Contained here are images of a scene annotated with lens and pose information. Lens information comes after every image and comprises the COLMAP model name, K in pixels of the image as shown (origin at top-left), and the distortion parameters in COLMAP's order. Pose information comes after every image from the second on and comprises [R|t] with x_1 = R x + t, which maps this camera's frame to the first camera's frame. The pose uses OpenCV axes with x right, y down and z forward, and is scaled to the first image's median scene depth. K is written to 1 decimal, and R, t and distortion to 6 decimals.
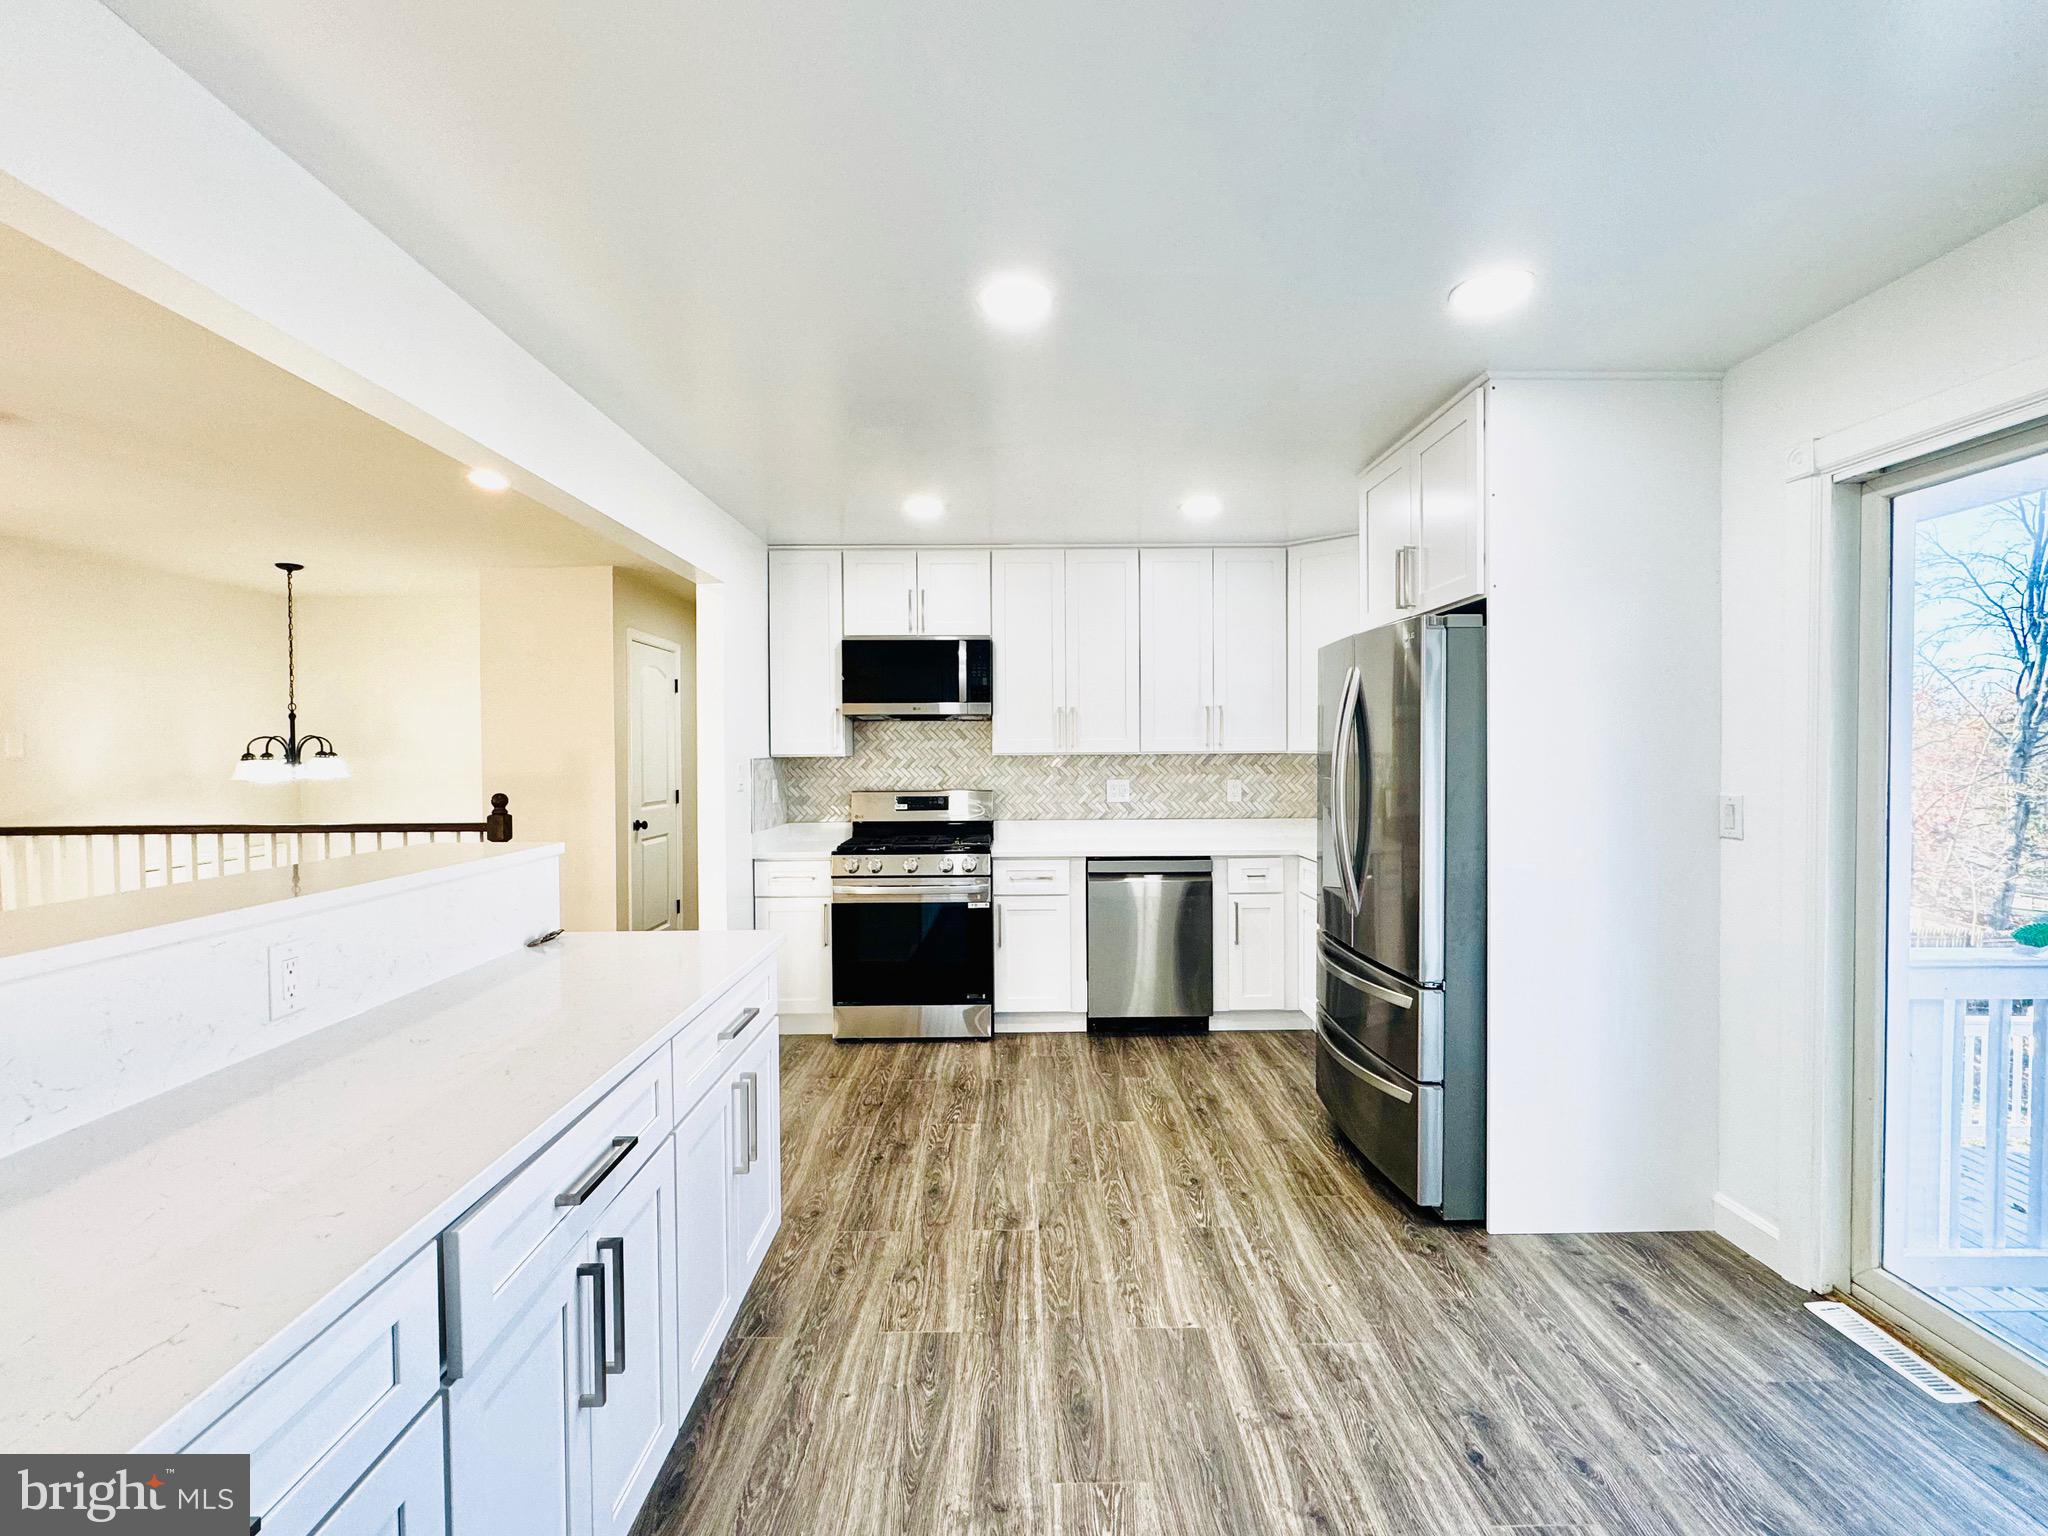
lens RADIAL K [[924.4, 0, 1024.0], [0, 924.4, 768.0], [0, 0, 1]] dist [-0.000416, 0.000281]
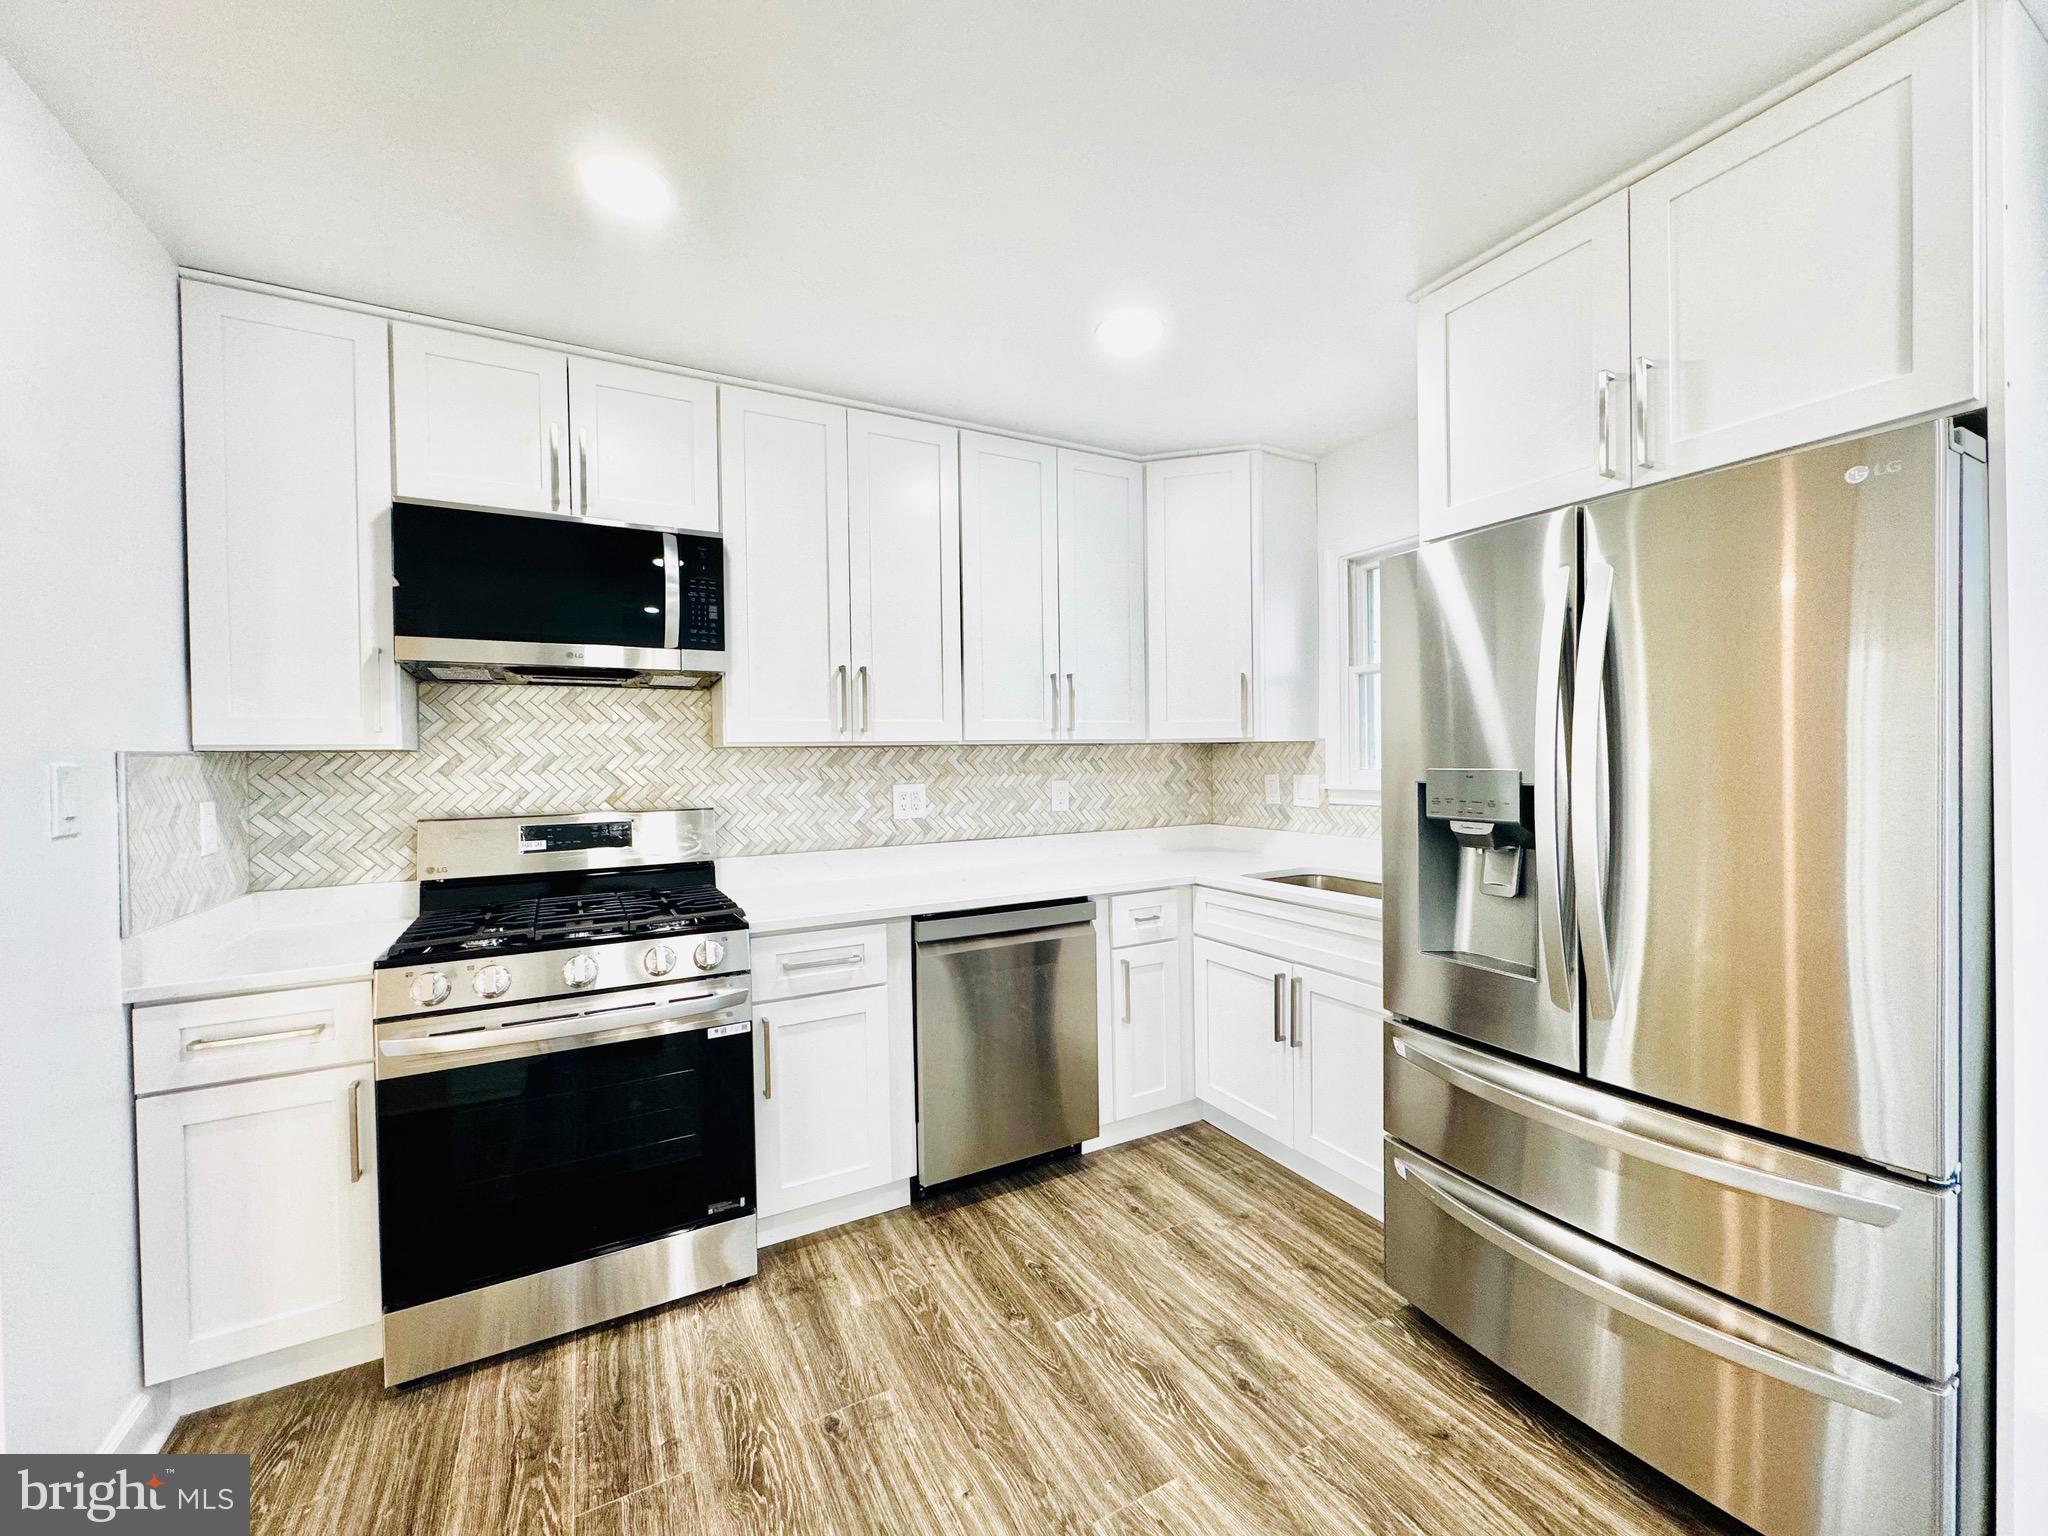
lens RADIAL K [[818.2, 0, 1024.0], [0, 818.2, 768.0], [0, 0, 1]] dist [-0.002753, 0.000749]
pose [[0.883450, -0.014630, 0.468297, -0.114526], [0.018608, 0.999819, -0.003869, 0.005174], [-0.468156, 0.012133, 0.883563, 0.505784]]
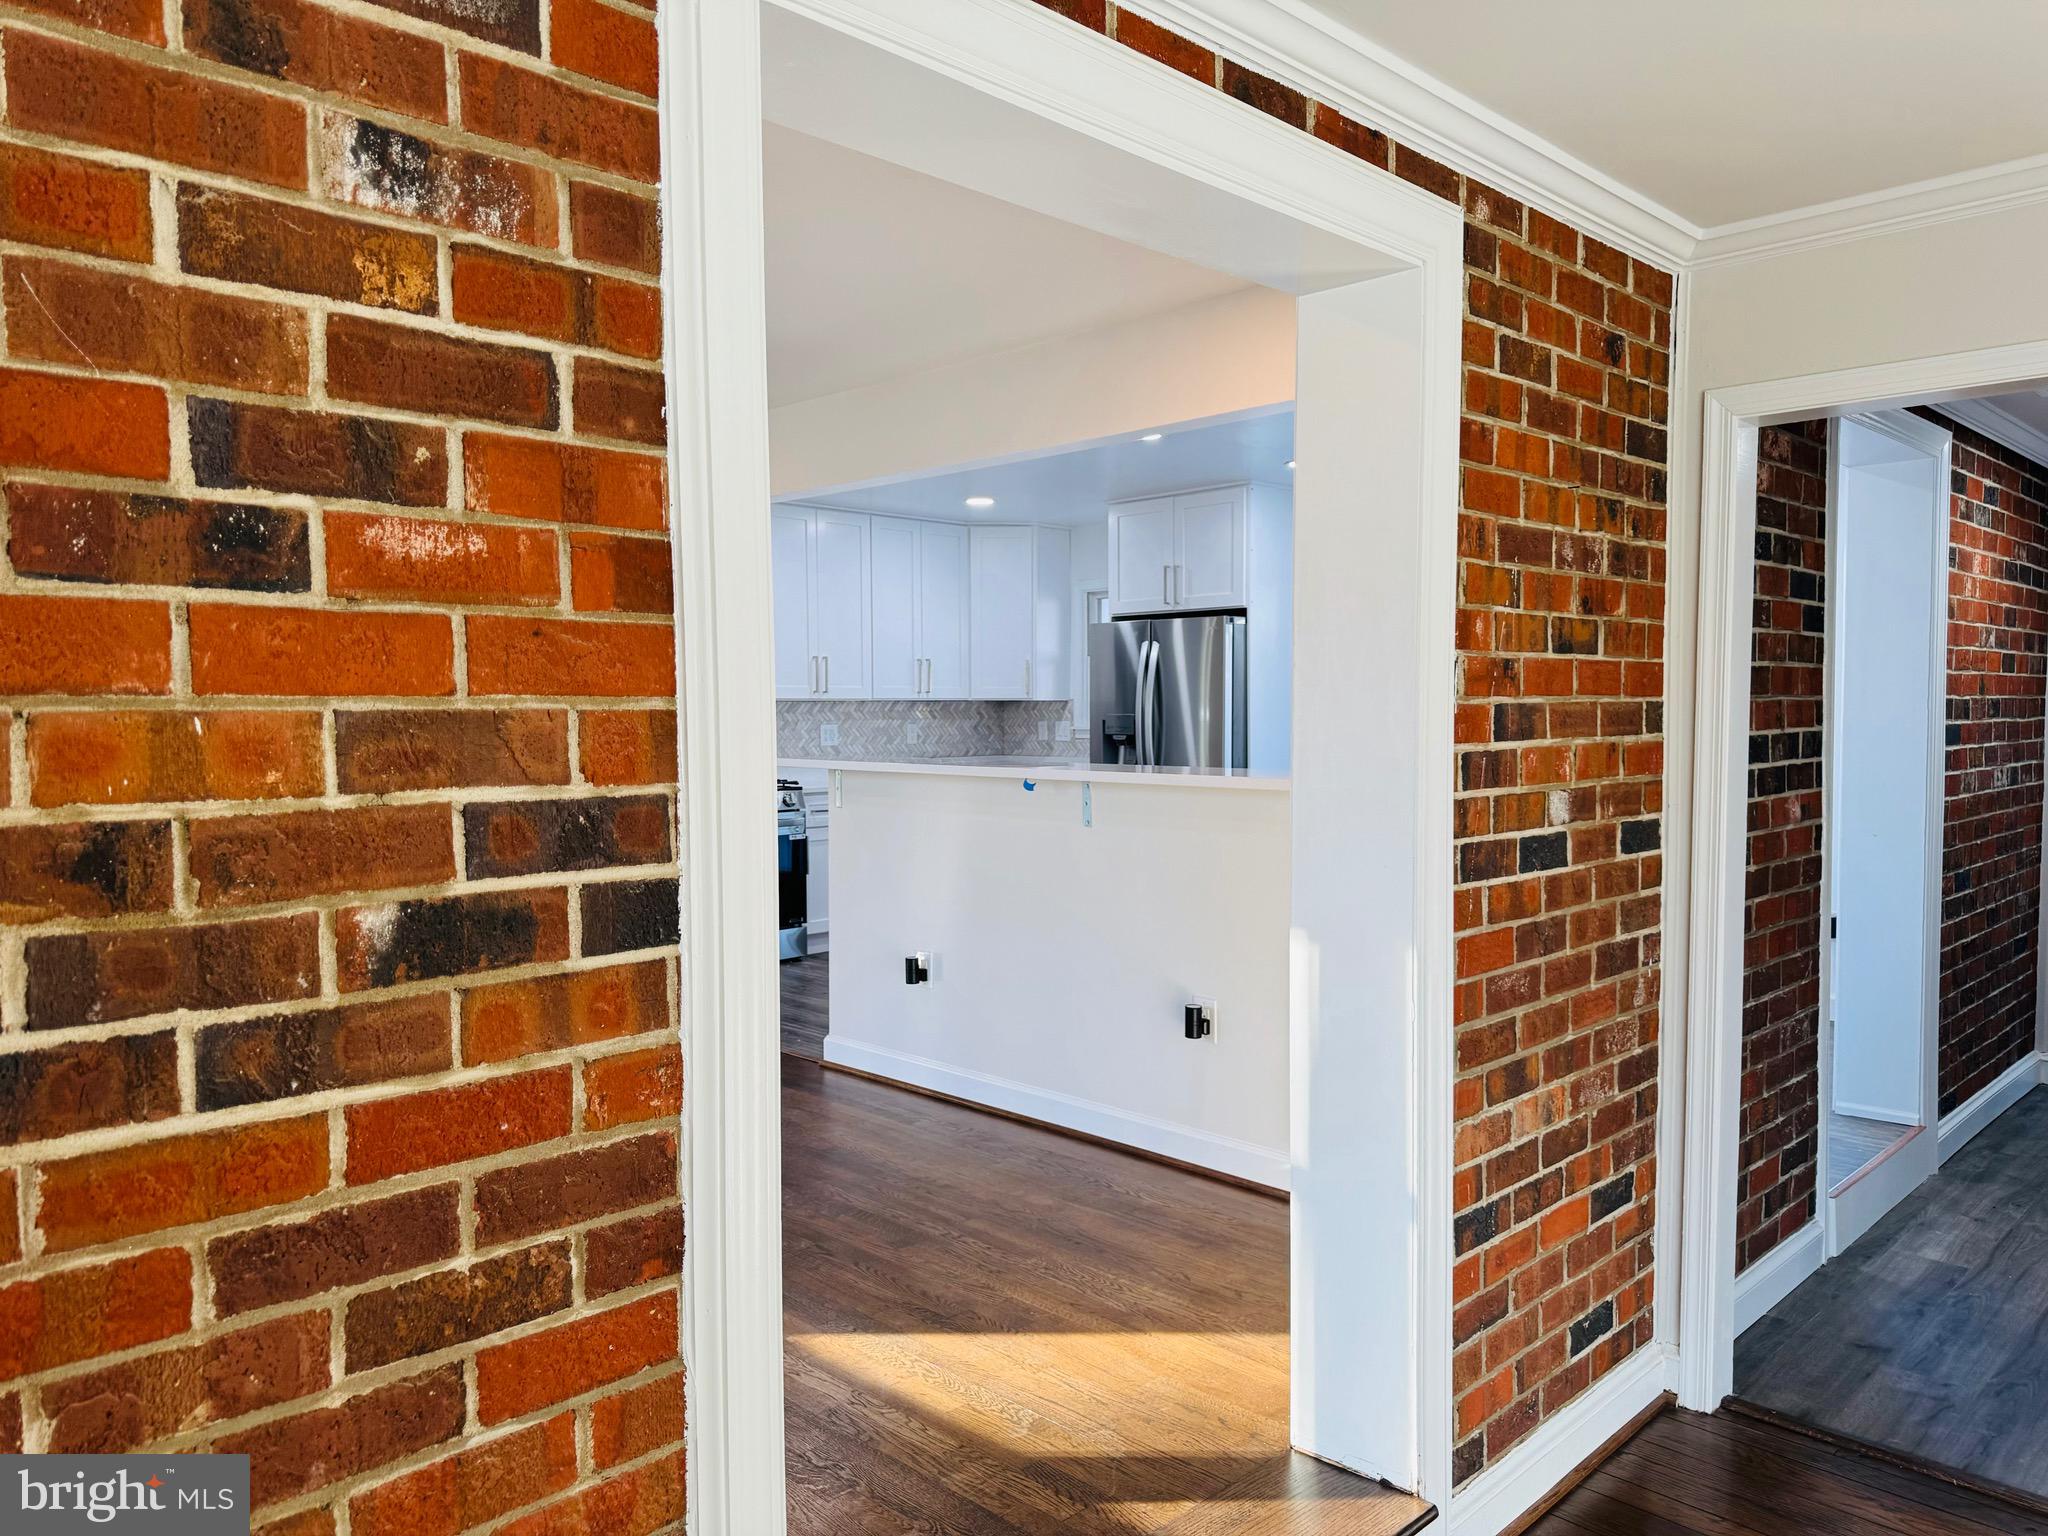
lens RADIAL K [[1444.4, 0, 1025.1], [0, 1444.4, 783.5], [0, 0, 1]] dist [0.053966, -0.076497]
pose [[0.710619, -0.034129, 0.702749, -1.046625], [0.014739, 0.999326, 0.033628, 0.031716], [-0.703423, -0.013539, 0.710643, -0.401140]]
